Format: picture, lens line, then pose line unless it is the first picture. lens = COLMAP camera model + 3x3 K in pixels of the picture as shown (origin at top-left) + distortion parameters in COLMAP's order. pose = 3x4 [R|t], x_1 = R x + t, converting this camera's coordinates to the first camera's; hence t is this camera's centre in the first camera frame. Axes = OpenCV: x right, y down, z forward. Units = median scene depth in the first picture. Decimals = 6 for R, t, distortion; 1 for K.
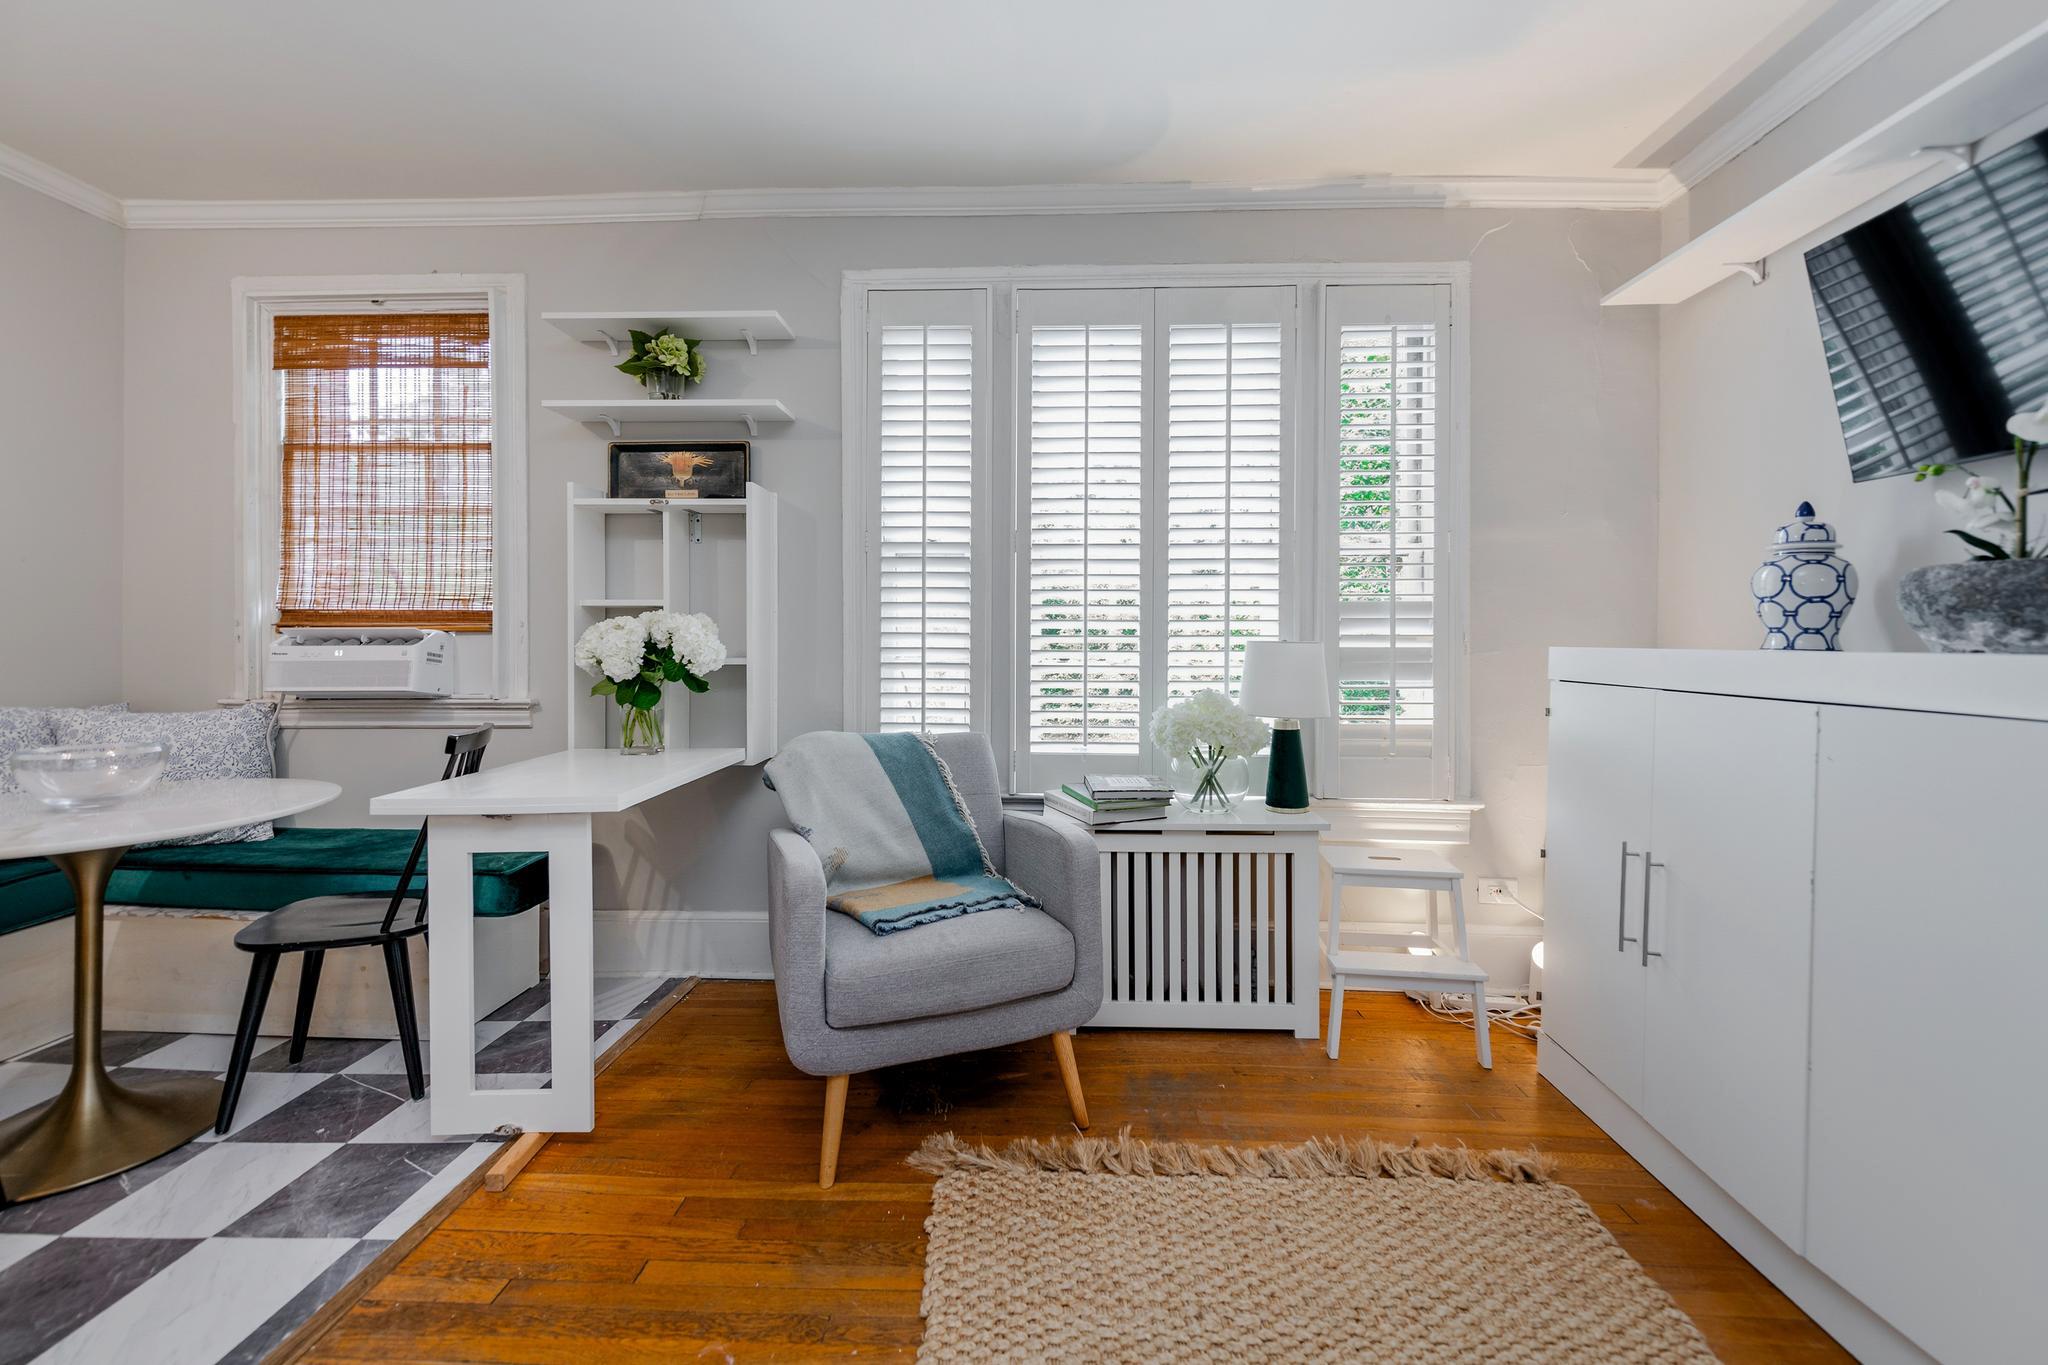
lens RADIAL K [[826.9, 0, 1030.1], [0, 826.9, 643.5], [0, 0, 1]] dist [0.010202, -0.000486]
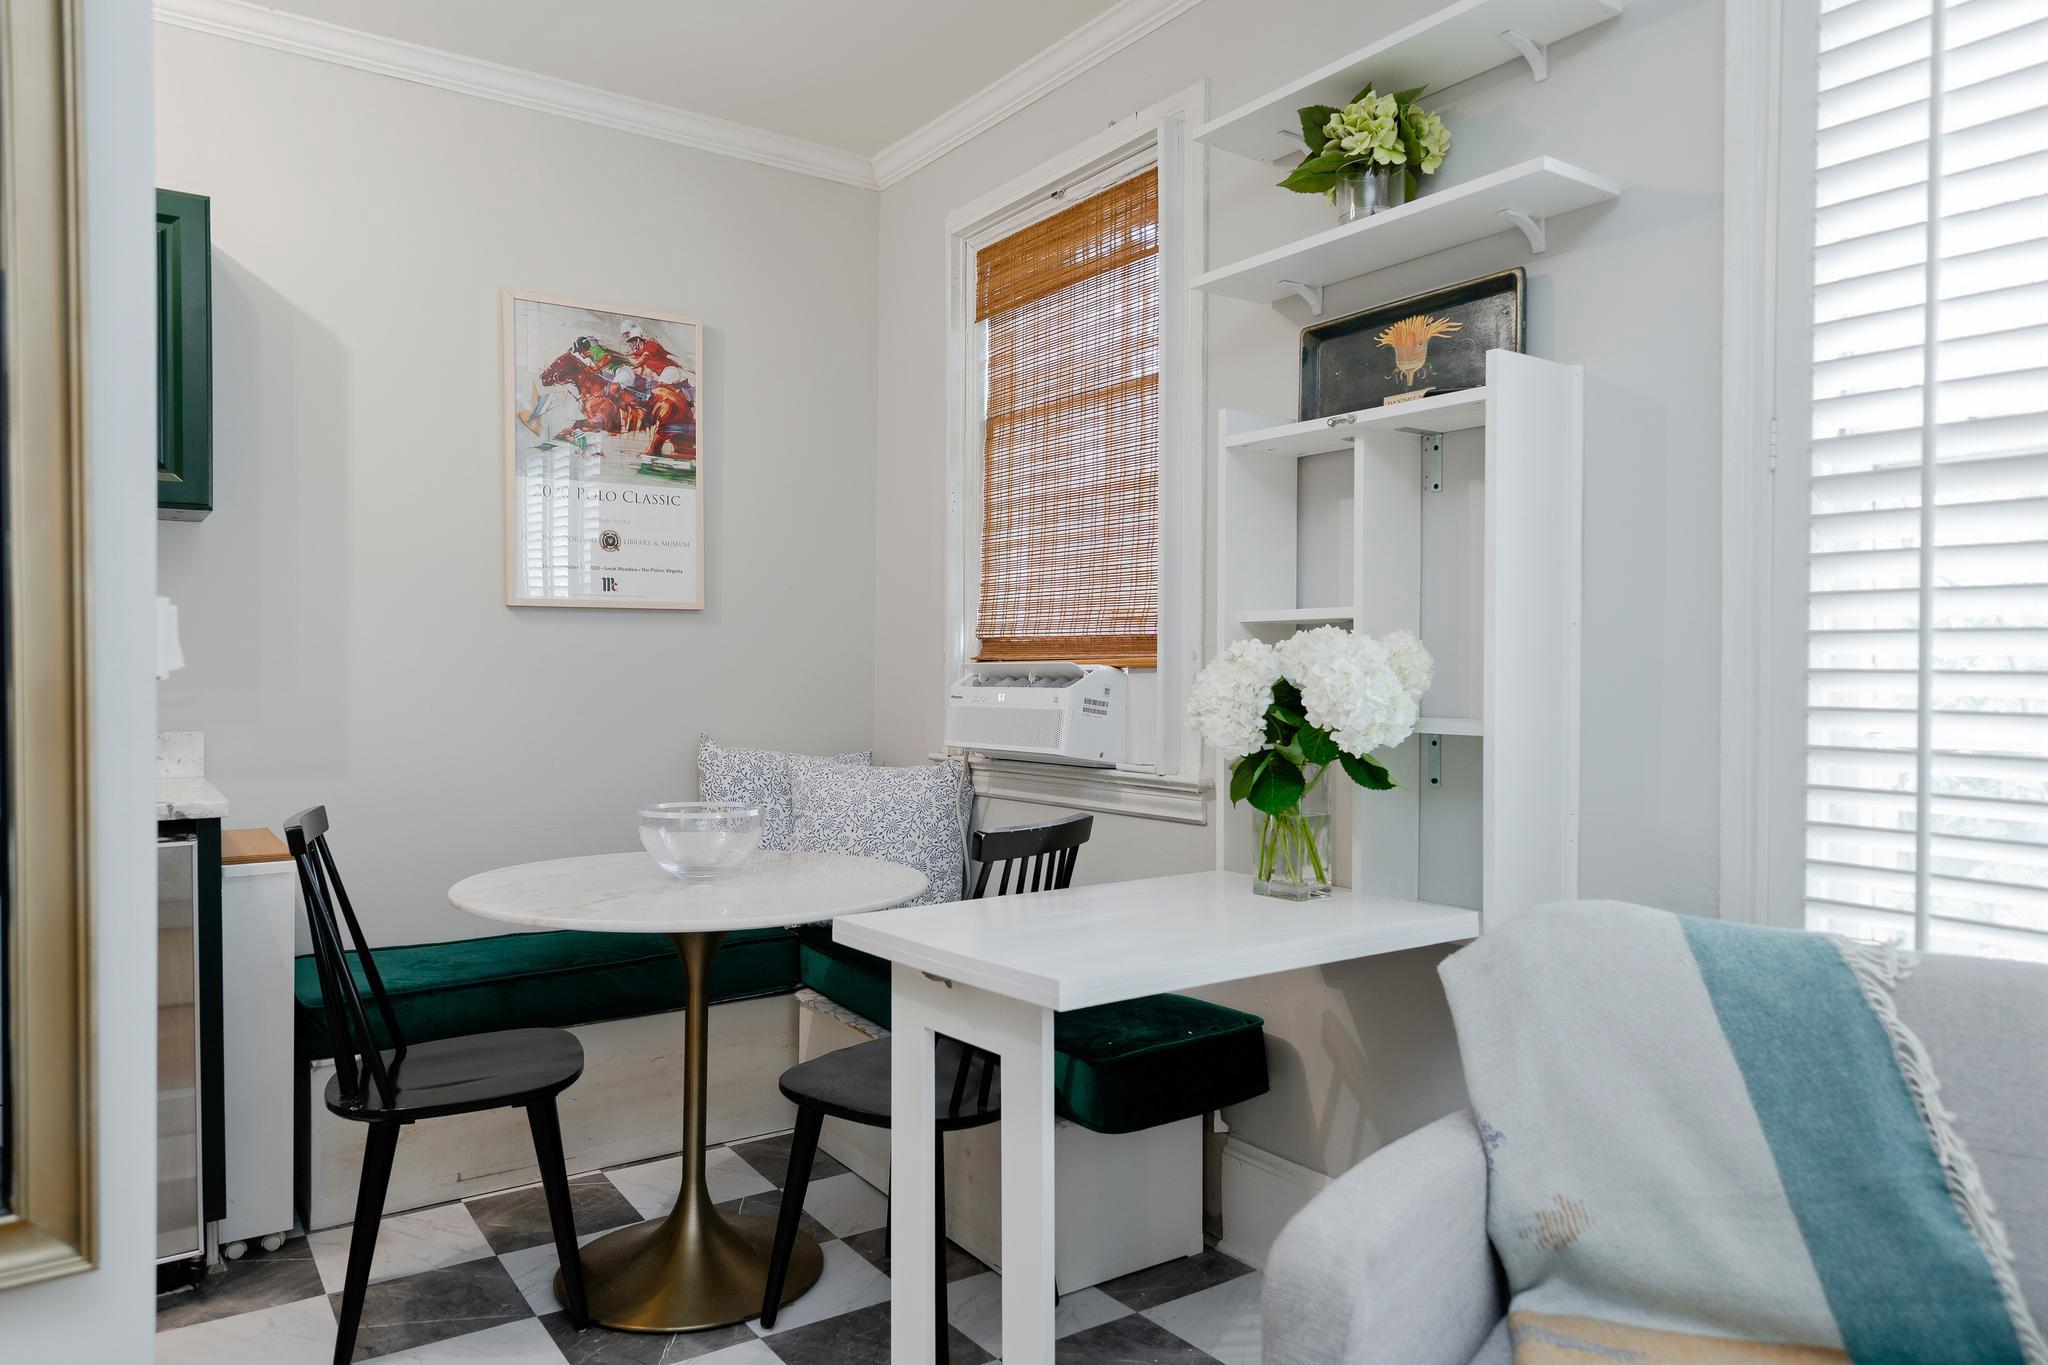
lens RADIAL K [[1357.1, 0, 1024.0], [0, 1357.1, 682.5], [0, 0, 1]] dist [0.038685, -0.036807]
pose [[0.599356, 0.008712, -0.800435, 0.125570], [-0.009772, 0.999946, 0.003566, -0.006117], [0.800423, 0.005684, 0.599408, 0.325294]]
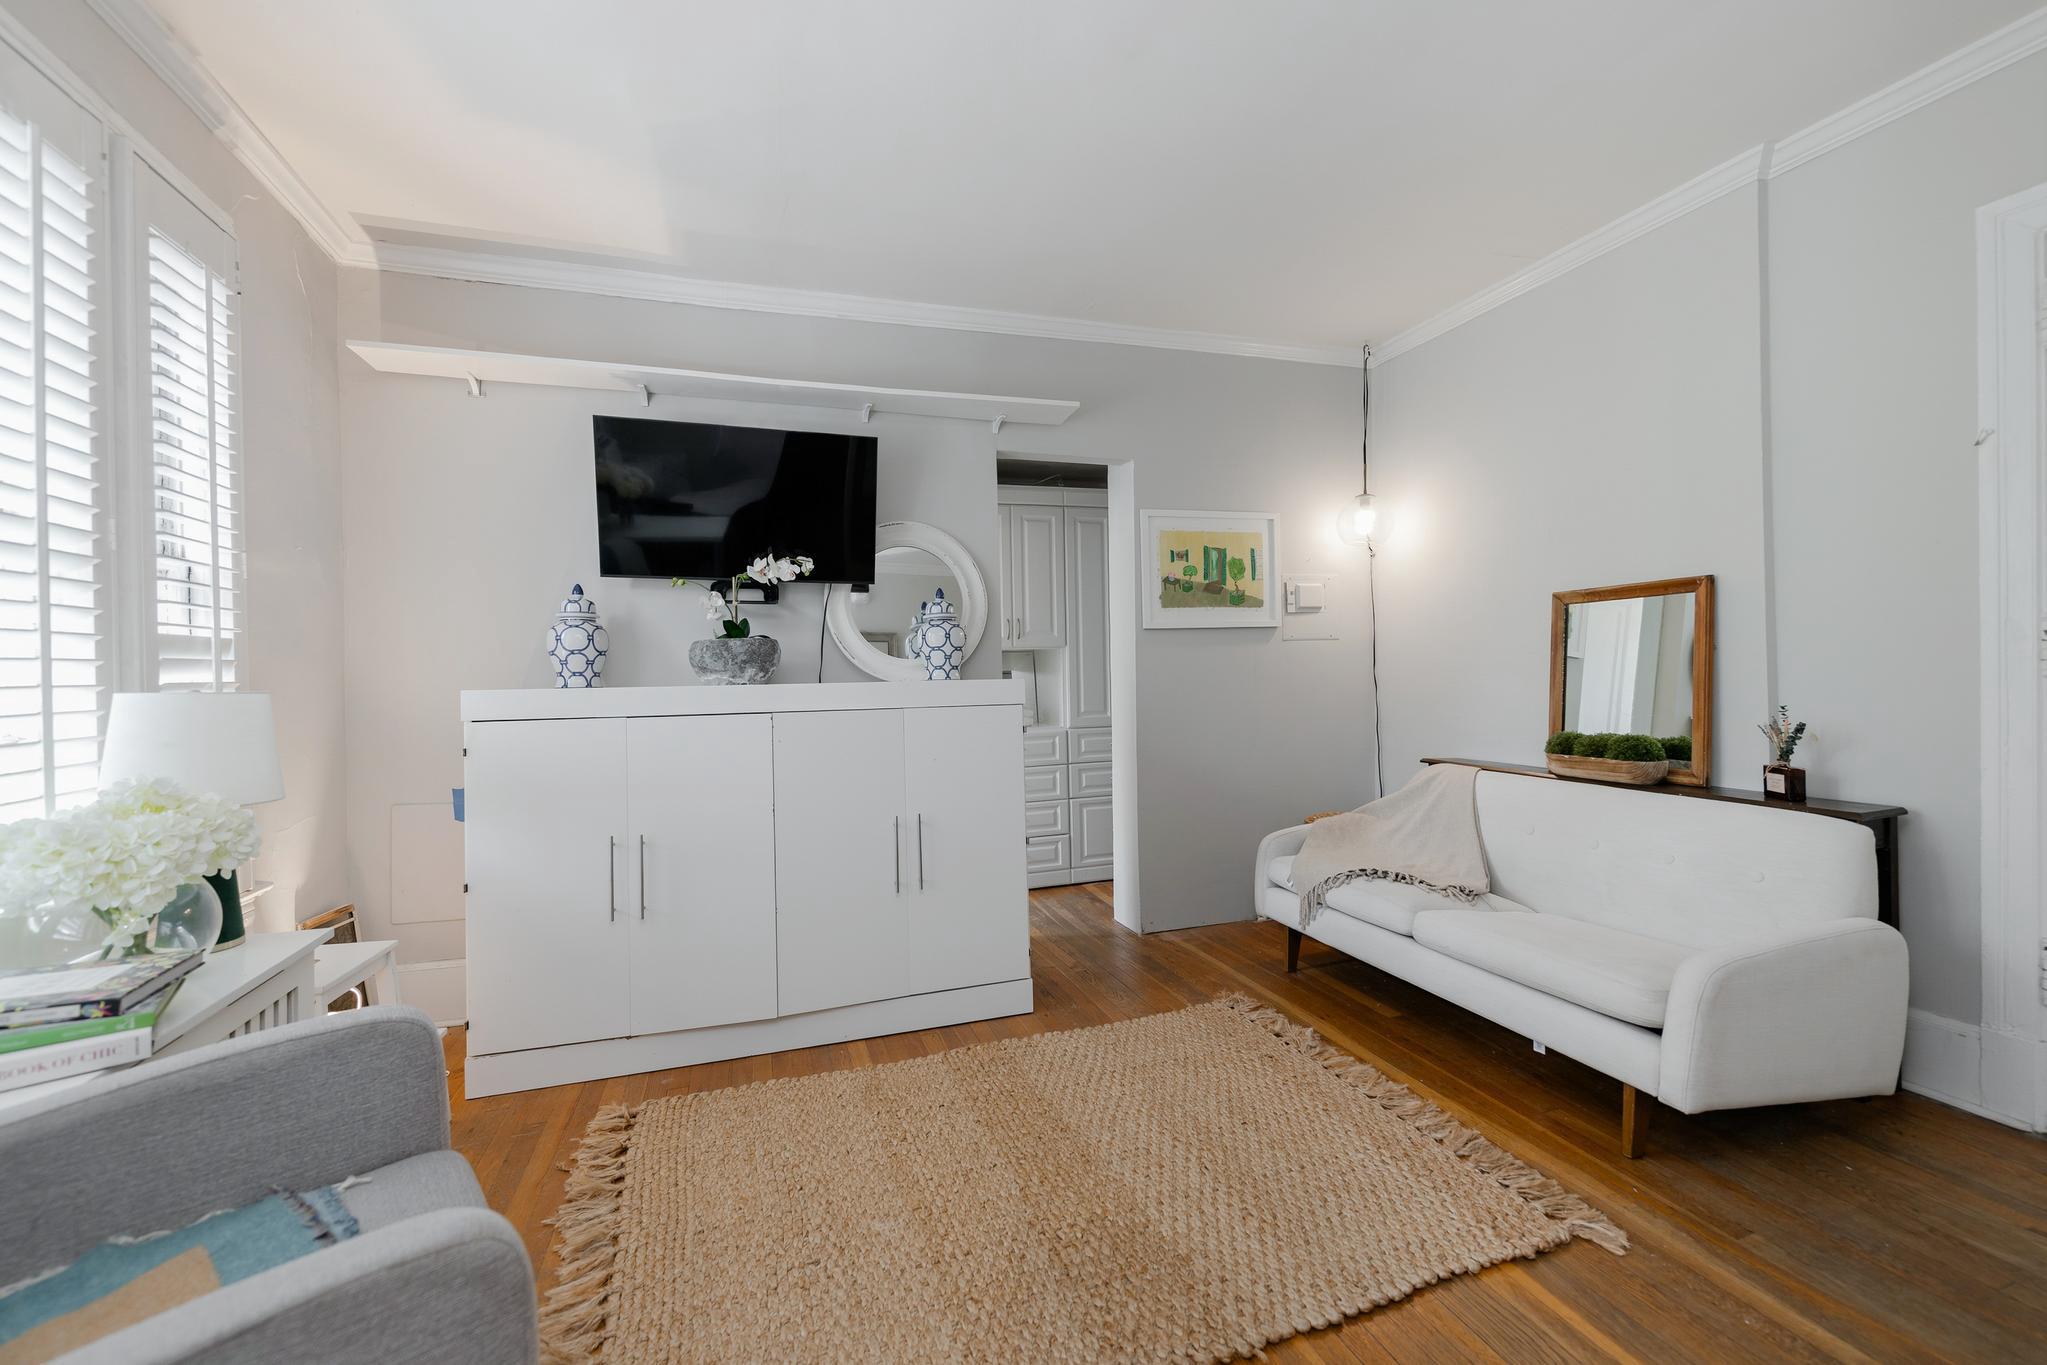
lens RADIAL K [[839.0, 0, 1023.5], [0, 839.0, 682.5], [0, 0, 1]] dist [-0.001206, -0.000084]
pose [[-0.340113, -0.008888, 0.940343, -0.520753], [0.020125, 0.999658, 0.016728, -0.007394], [-0.940169, 0.024614, -0.339817, 0.588211]]
